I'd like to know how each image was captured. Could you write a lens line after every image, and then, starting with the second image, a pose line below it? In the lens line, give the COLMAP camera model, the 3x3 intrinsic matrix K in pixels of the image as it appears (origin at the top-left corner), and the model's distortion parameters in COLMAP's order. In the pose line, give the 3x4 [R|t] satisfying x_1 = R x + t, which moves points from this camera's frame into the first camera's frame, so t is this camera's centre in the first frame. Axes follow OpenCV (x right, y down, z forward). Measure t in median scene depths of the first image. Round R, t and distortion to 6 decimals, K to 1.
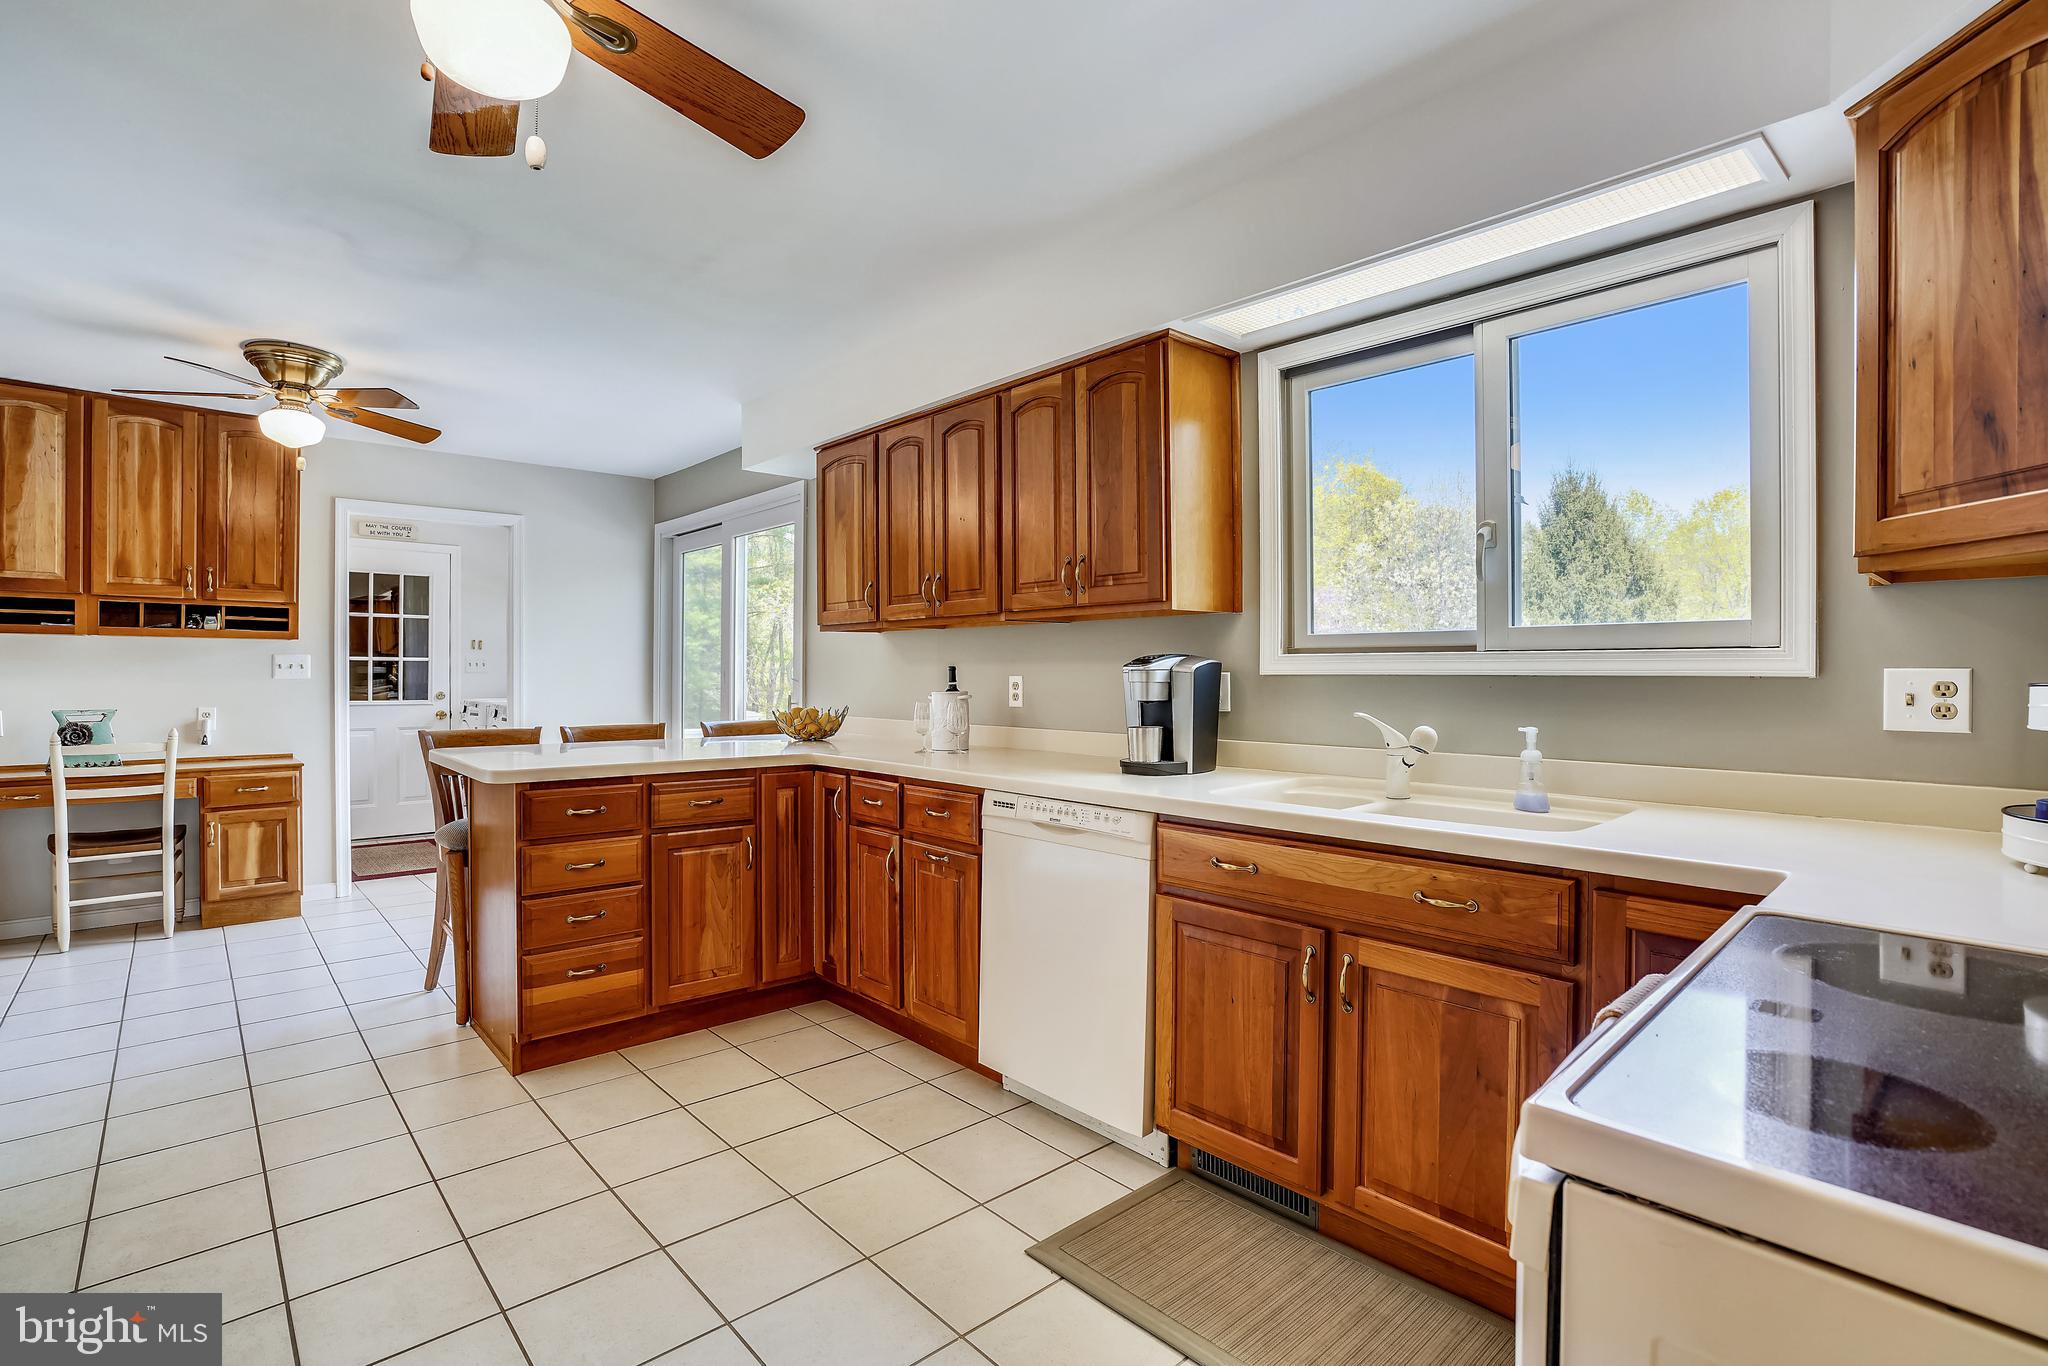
lens RADIAL K [[961.7, 0, 1017.4], [0, 961.7, 671.6], [0, 0, 1]] dist [-0.027525, 0.006411]
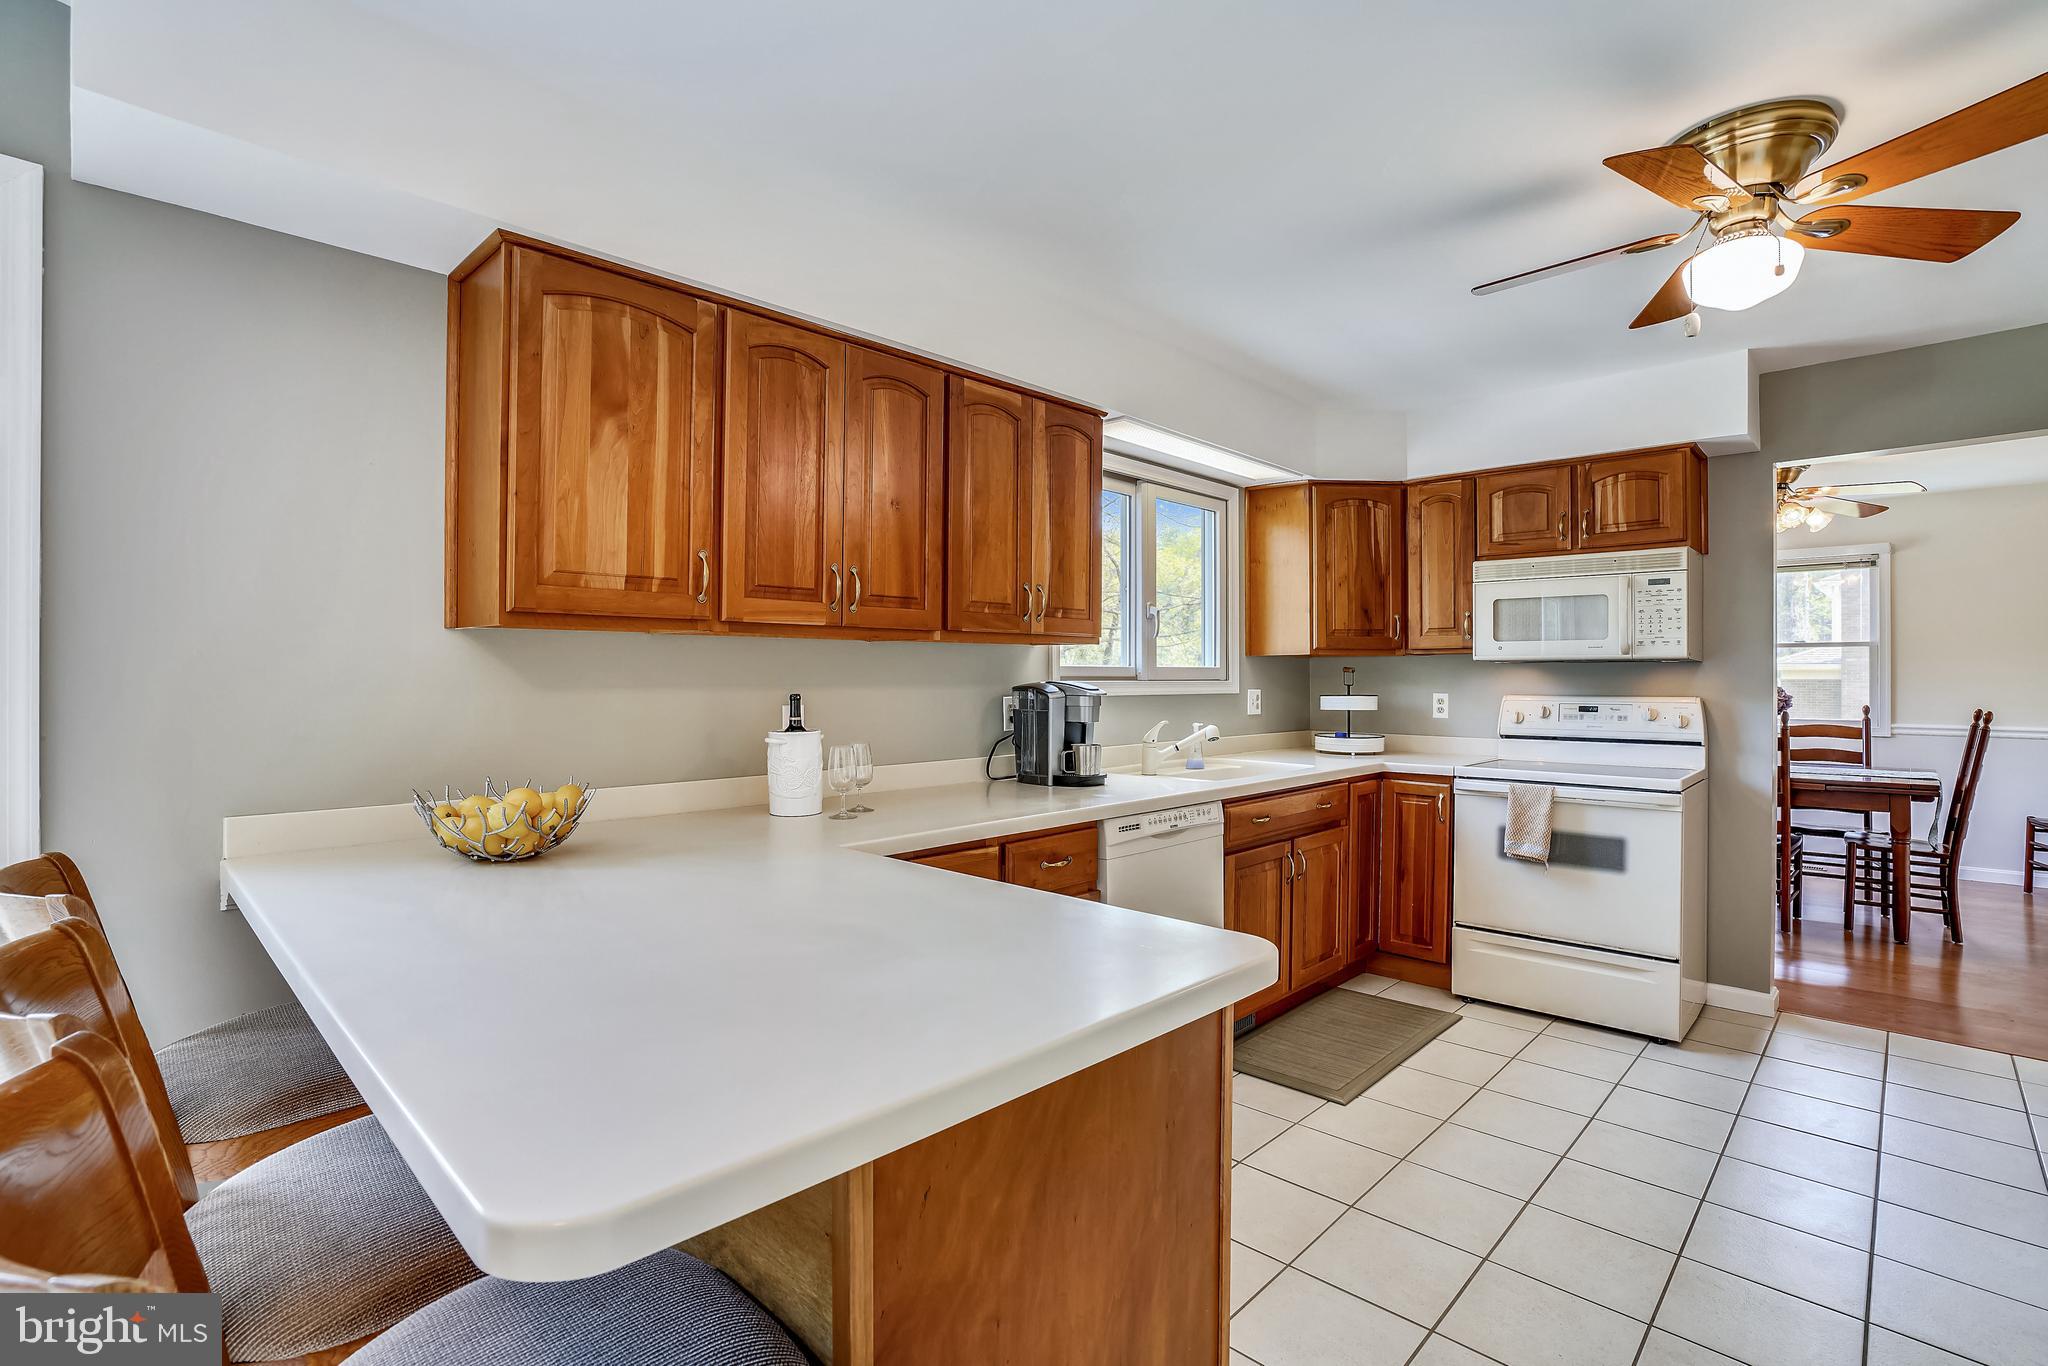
lens RADIAL K [[961.7, 0, 1016.4], [0, 961.7, 675.2], [0, 0, 1]] dist [-0.027525, 0.006411]
pose [[-0.060723, 0.000346, 0.998155, -1.097923], [-0.001460, 0.999999, -0.000435, -0.027175], [-0.998154, -0.001484, -0.060722, 1.247547]]
